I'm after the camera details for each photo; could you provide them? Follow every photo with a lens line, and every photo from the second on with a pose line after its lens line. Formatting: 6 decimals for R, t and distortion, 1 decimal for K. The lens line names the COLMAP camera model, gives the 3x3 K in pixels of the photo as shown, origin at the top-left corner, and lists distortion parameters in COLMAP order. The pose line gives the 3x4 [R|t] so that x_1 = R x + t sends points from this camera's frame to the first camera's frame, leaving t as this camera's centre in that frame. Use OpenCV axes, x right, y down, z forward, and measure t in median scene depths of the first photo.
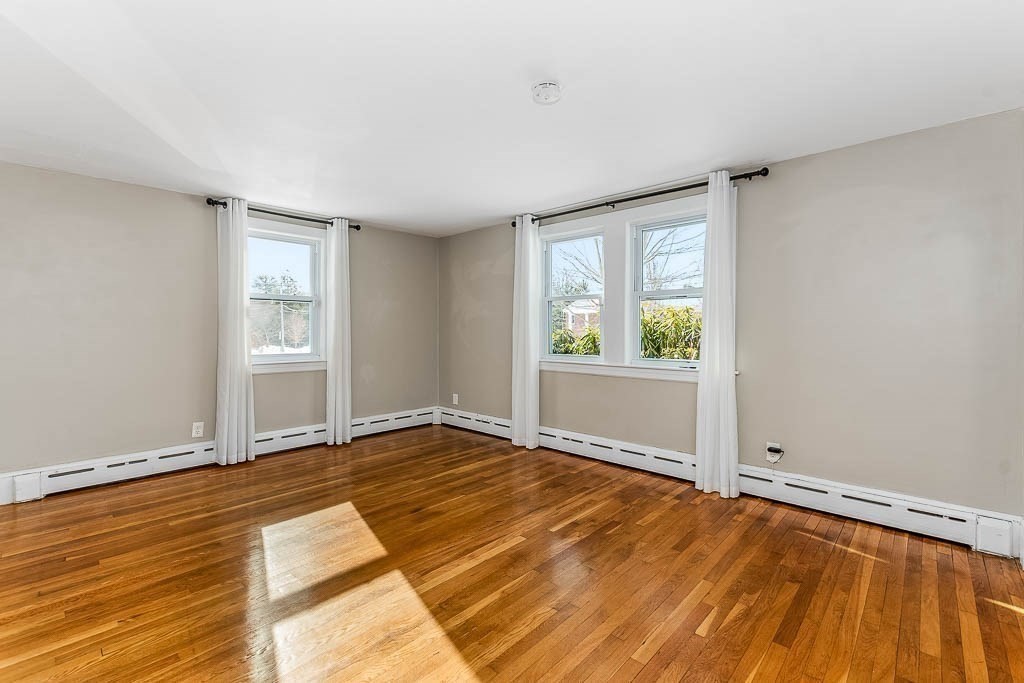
lens RADIAL K [[441.6, 0, 512.5], [0, 441.6, 338.8], [0, 0, 1]] dist [0.001317, -0.000021]
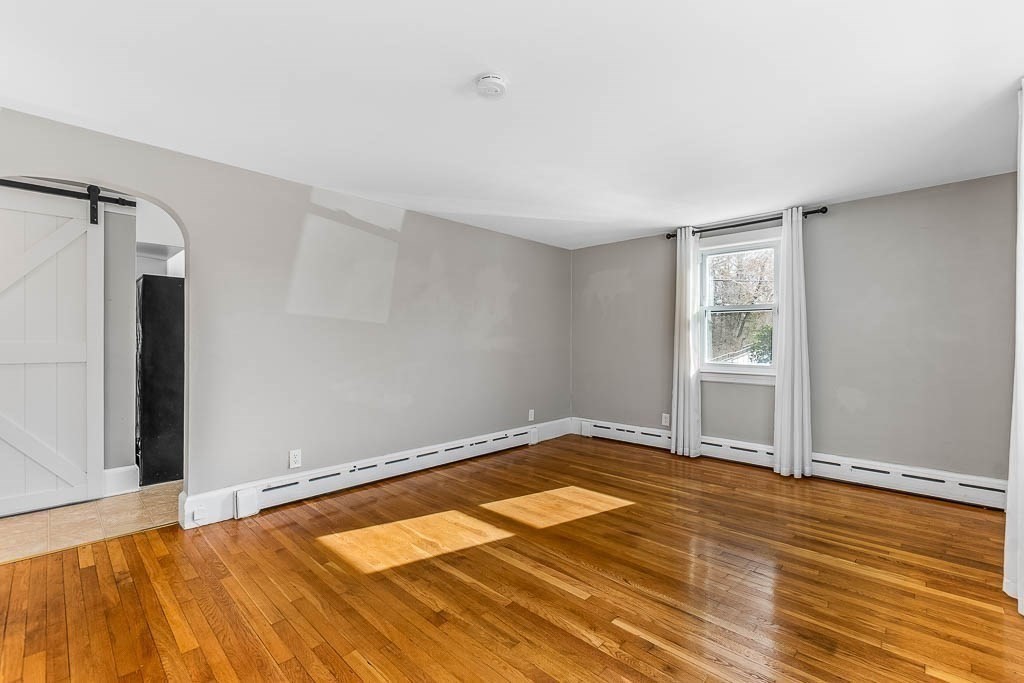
lens RADIAL K [[441.6, 0, 512.7], [0, 441.6, 339.1], [0, 0, 1]] dist [0.001317, -0.000021]
pose [[-0.003580, -0.003002, -0.999989, 0.676821], [-0.023446, 0.999721, -0.002918, -0.011191], [0.999719, 0.023435, -0.003649, 0.699562]]
